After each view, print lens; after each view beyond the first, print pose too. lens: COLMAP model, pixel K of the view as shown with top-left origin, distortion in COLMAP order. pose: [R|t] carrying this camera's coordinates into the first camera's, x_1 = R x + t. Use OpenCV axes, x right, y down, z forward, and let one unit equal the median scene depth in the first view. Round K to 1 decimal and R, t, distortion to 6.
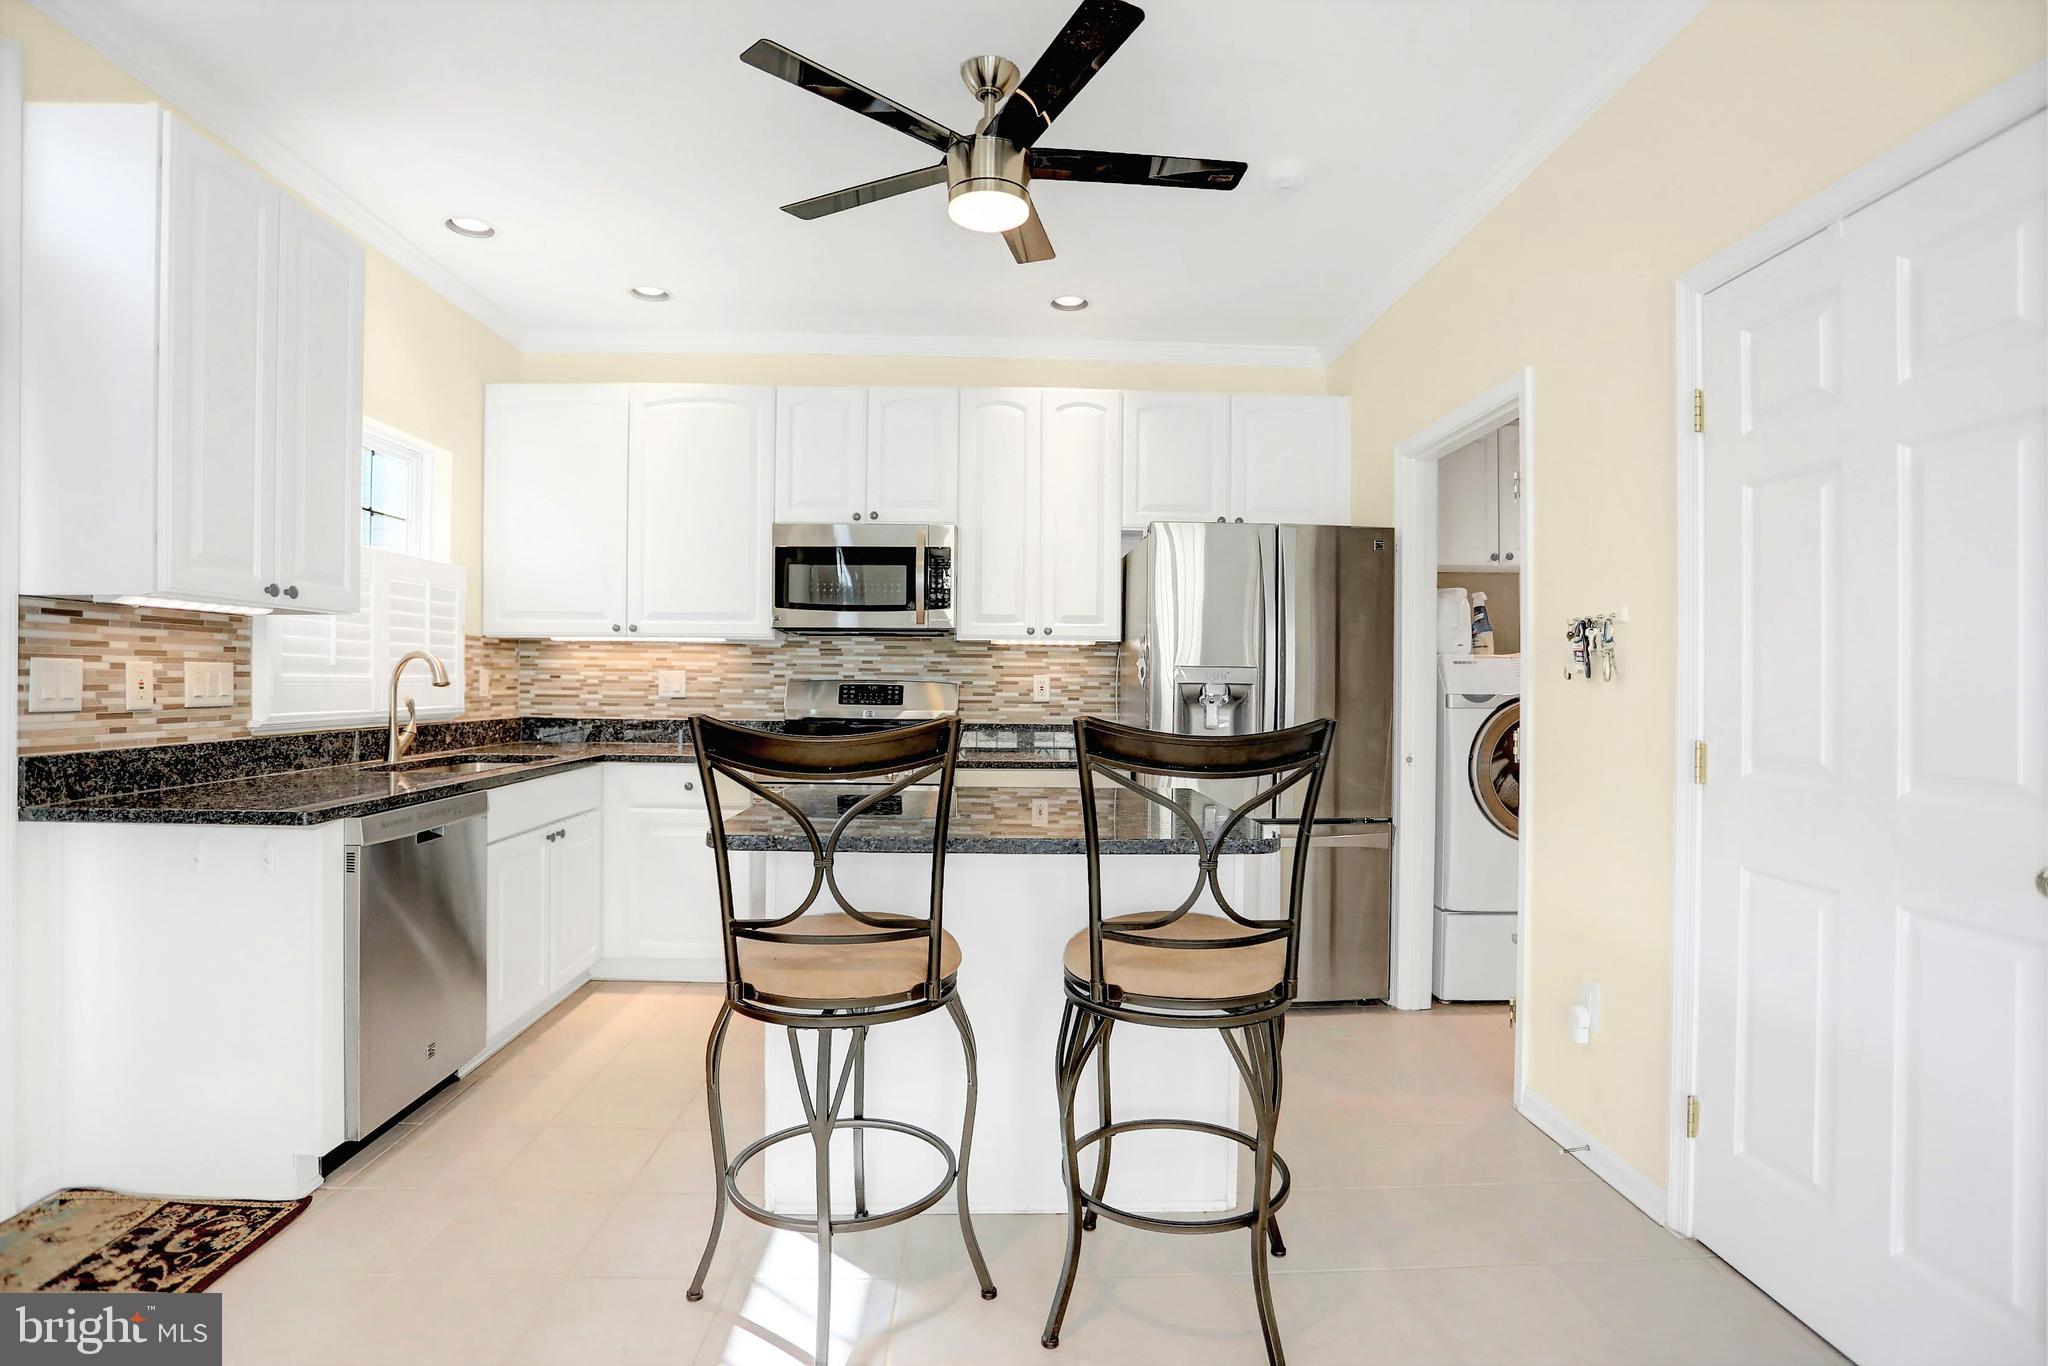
lens RADIAL K [[995.7, 0, 1043.1], [0, 995.7, 678.7], [0, 0, 1]] dist [-0.069326, 0.023019]
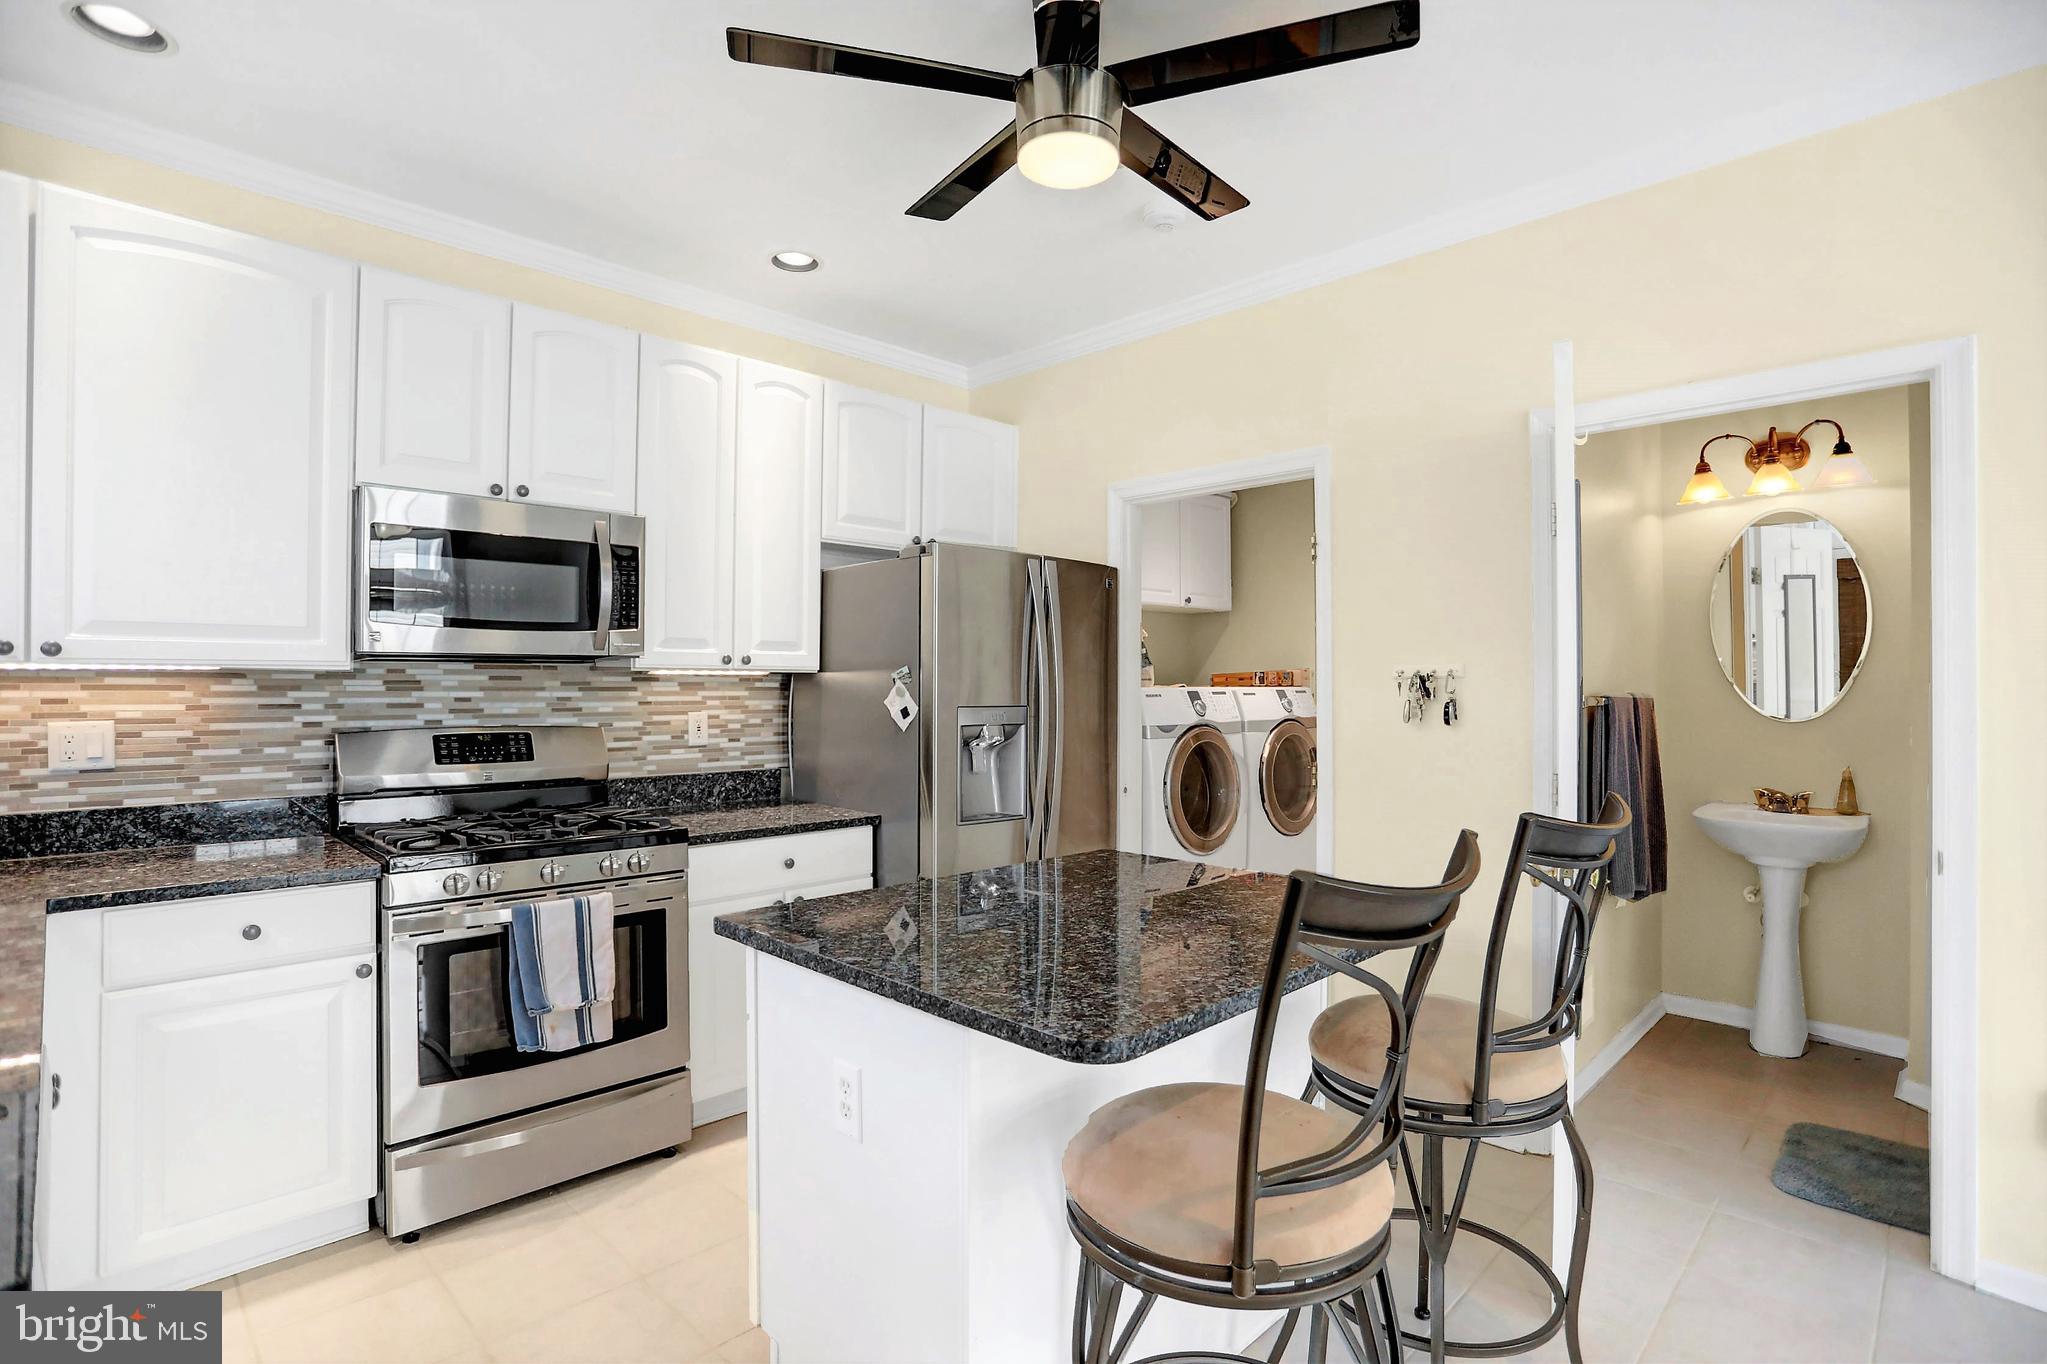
lens RADIAL K [[993.9, 0, 1036.4], [0, 993.9, 682.8], [0, 0, 1]] dist [-0.075862, 0.035840]
pose [[0.737300, -0.005896, 0.675540, -0.463260], [0.004496, 0.999983, 0.003820, -0.040049], [-0.675551, 0.000220, 0.737314, 0.326008]]
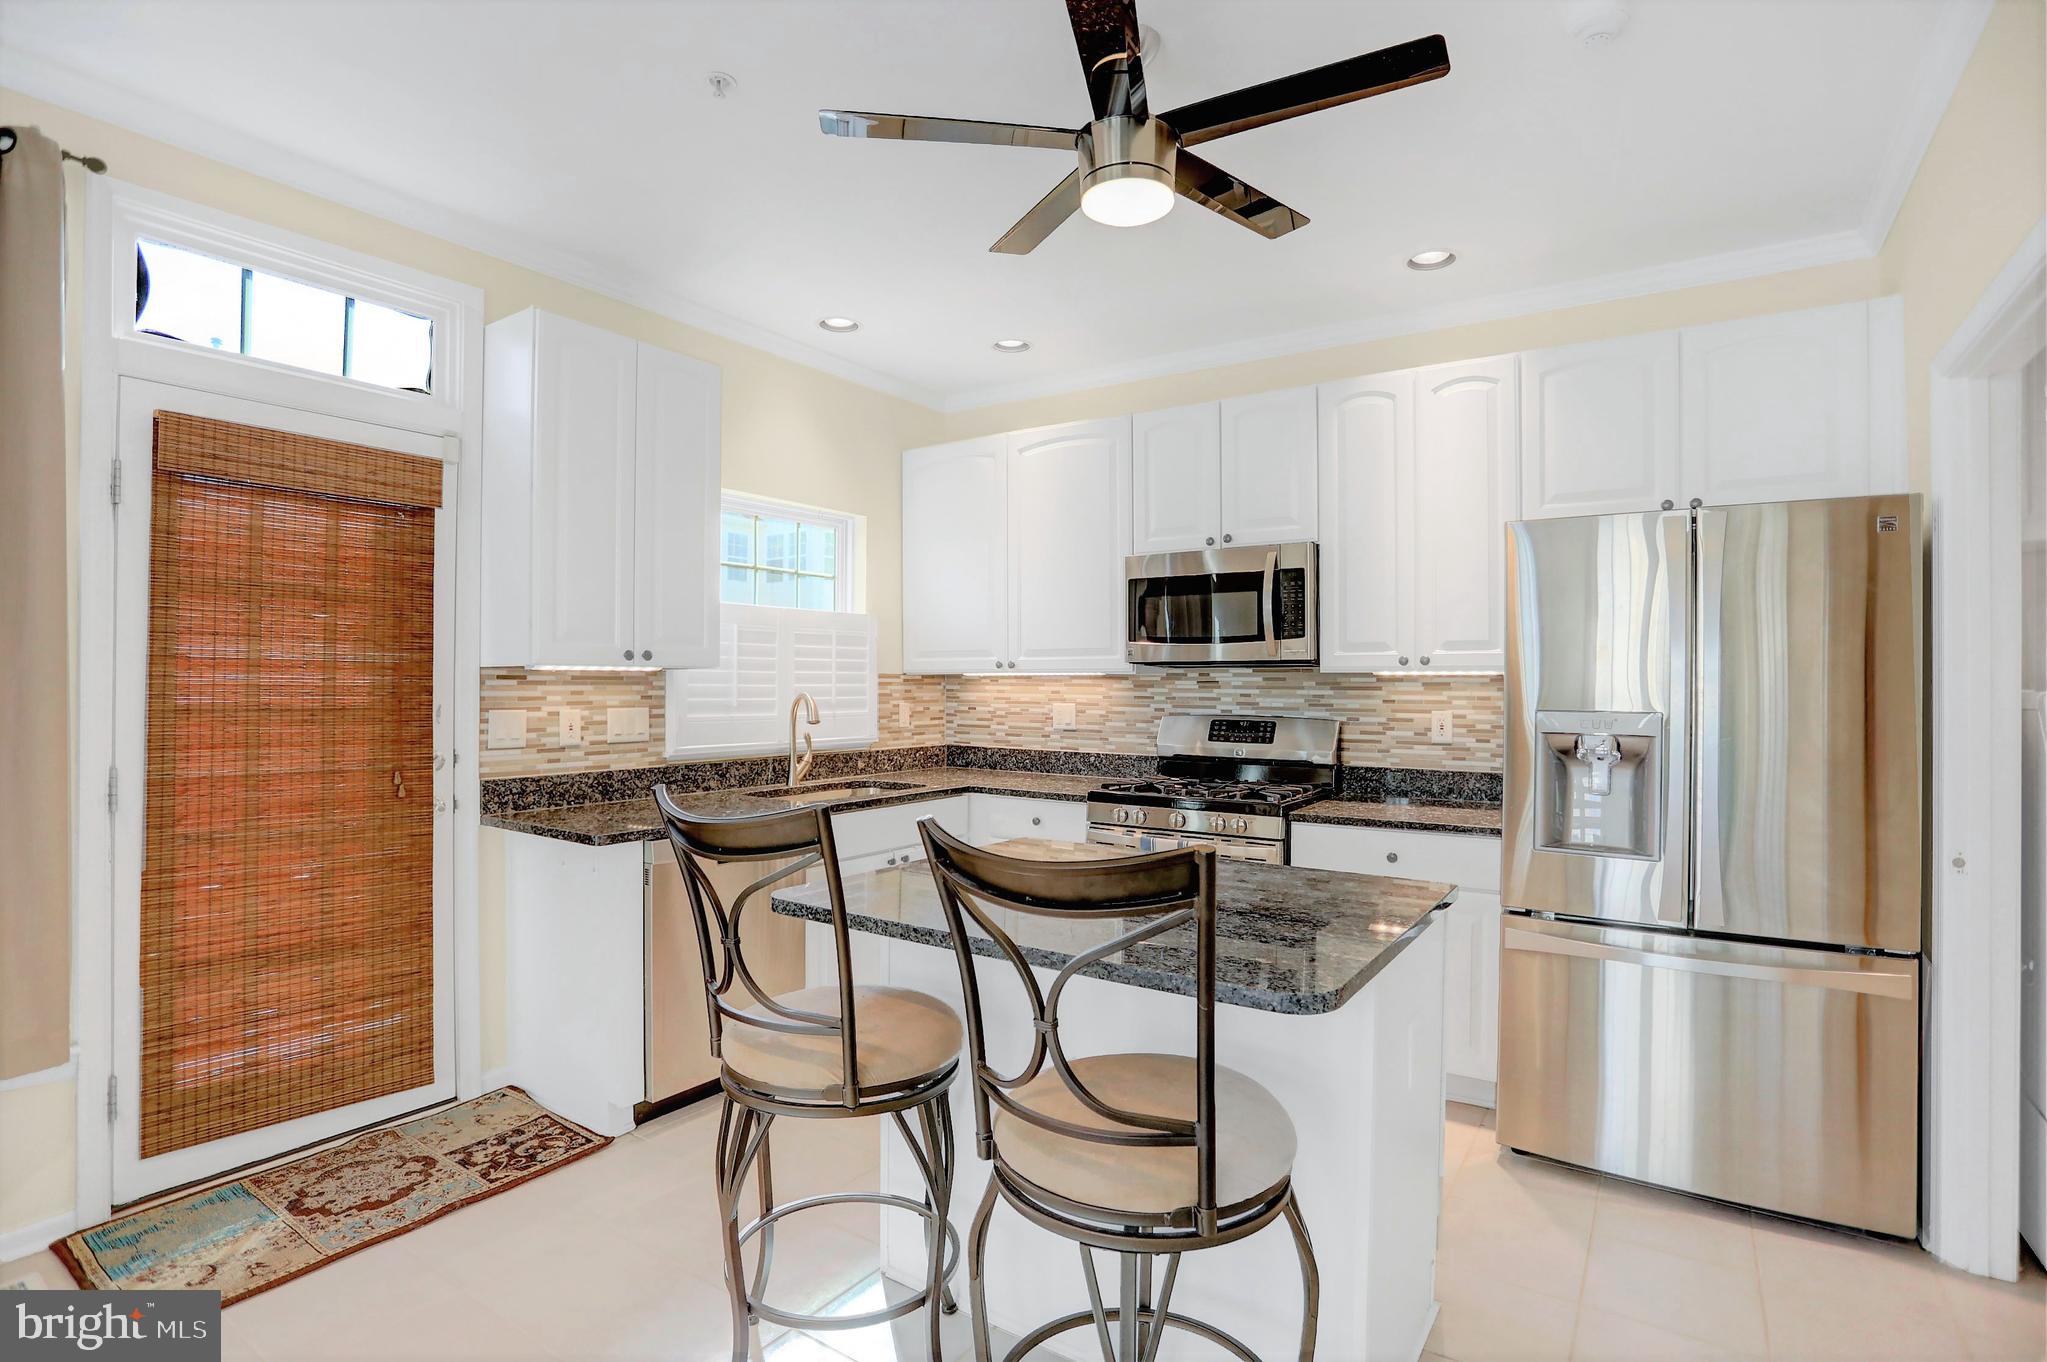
lens RADIAL K [[1004.4, 0, 1035.8], [0, 1004.4, 682.3], [0, 0, 1]] dist [-0.080025, 0.039575]
pose [[0.806213, -0.004687, -0.591607, 0.297536], [0.003168, 0.999988, -0.003606, -0.035907], [0.591617, 0.001033, 0.806218, 0.185242]]
